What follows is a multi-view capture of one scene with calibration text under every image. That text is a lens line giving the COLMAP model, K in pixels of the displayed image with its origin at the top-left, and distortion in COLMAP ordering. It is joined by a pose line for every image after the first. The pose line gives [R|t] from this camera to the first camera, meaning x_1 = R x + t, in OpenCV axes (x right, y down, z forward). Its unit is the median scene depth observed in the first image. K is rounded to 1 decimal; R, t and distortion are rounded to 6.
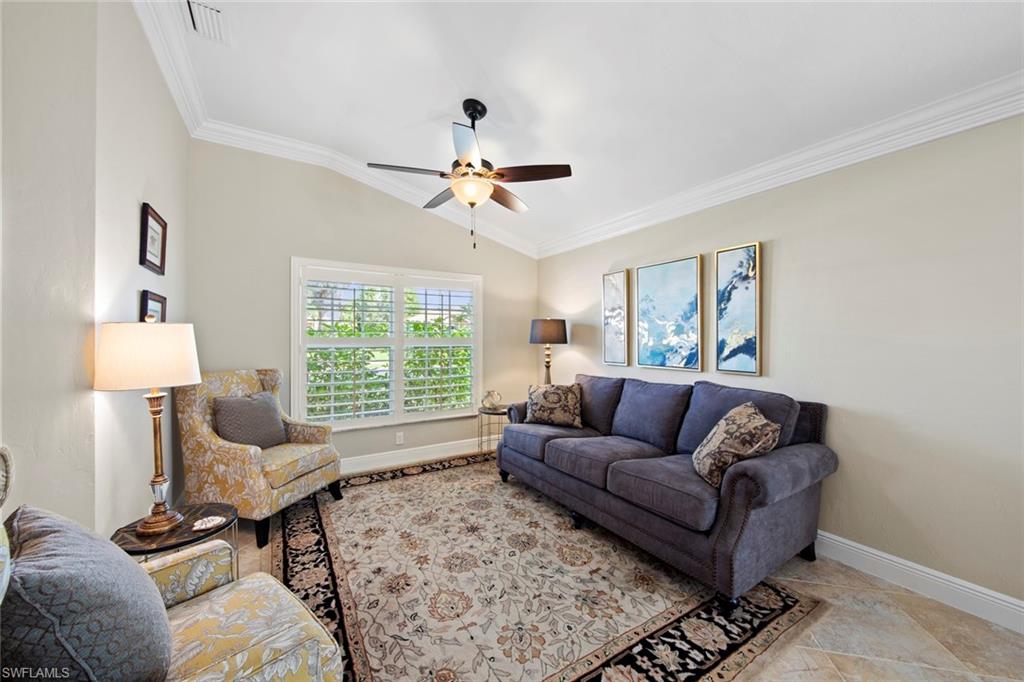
lens RADIAL K [[358.4, 0, 508.8], [0, 358.4, 340.0], [0, 0, 1]] dist [-0.002875, -0.000833]
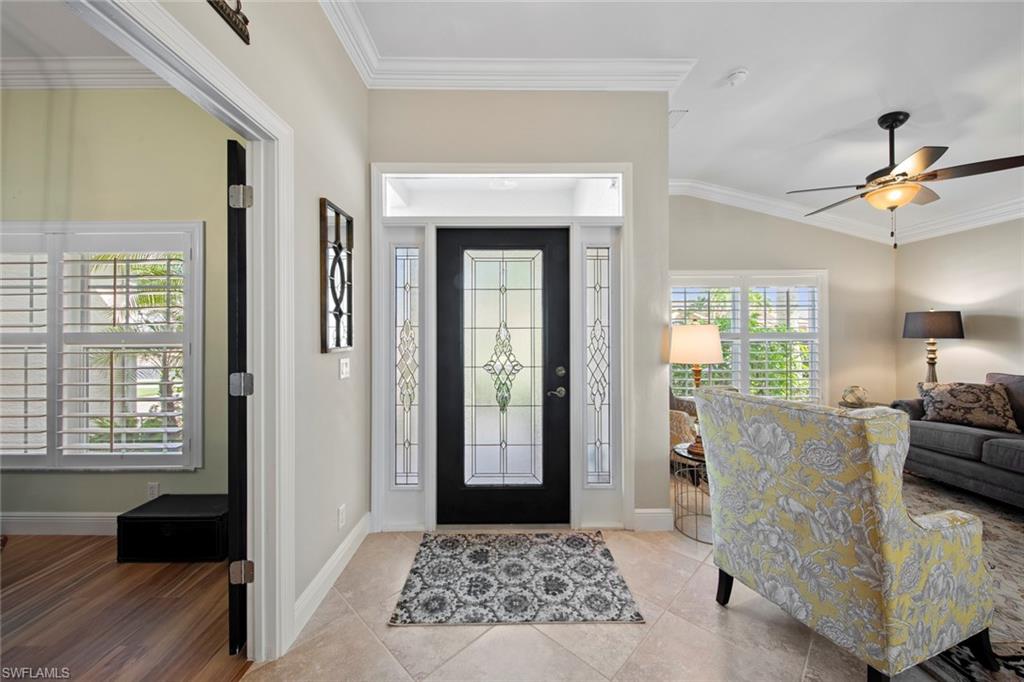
lens RADIAL K [[358.4, 0, 513.9], [0, 358.4, 334.9], [0, 0, 1]] dist [-0.002875, -0.000833]
pose [[0.856847, -0.006684, -0.515527, -0.525347], [0.004366, 0.999974, -0.005708, 0.003595], [0.515552, 0.002640, 0.856854, -0.503017]]
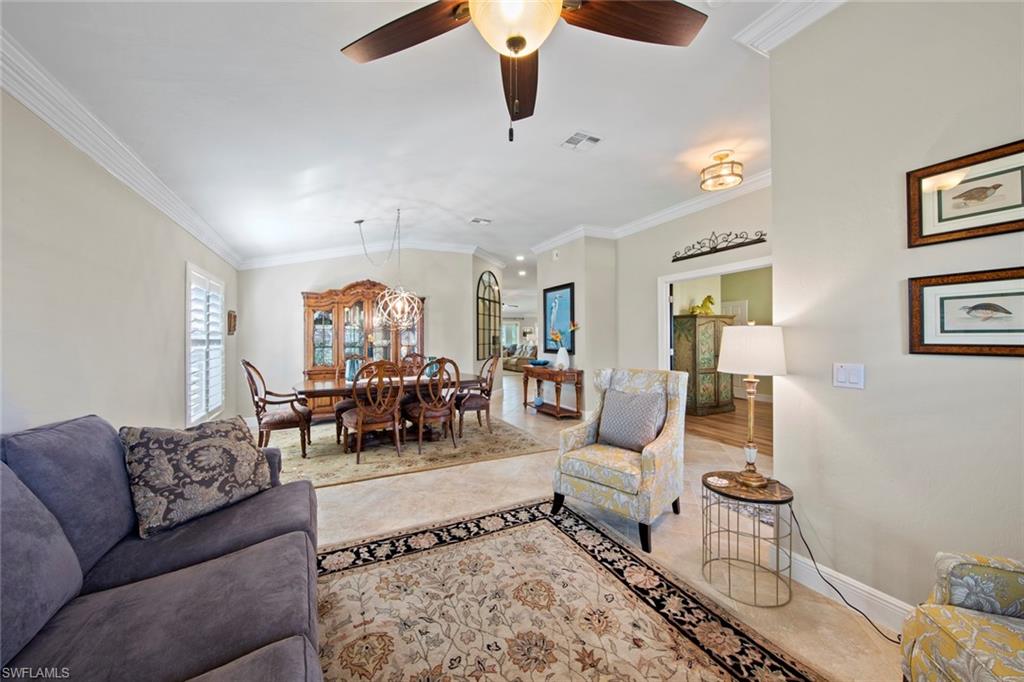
lens RADIAL K [[358.4, 0, 511.1], [0, 358.4, 337.4], [0, 0, 1]] dist [-0.002875, -0.000833]
pose [[-0.995699, -0.000145, 0.092646, -0.160237], [-0.000213, 1.000000, -0.000731, -0.003973], [-0.092646, -0.000748, -0.995699, 1.704243]]
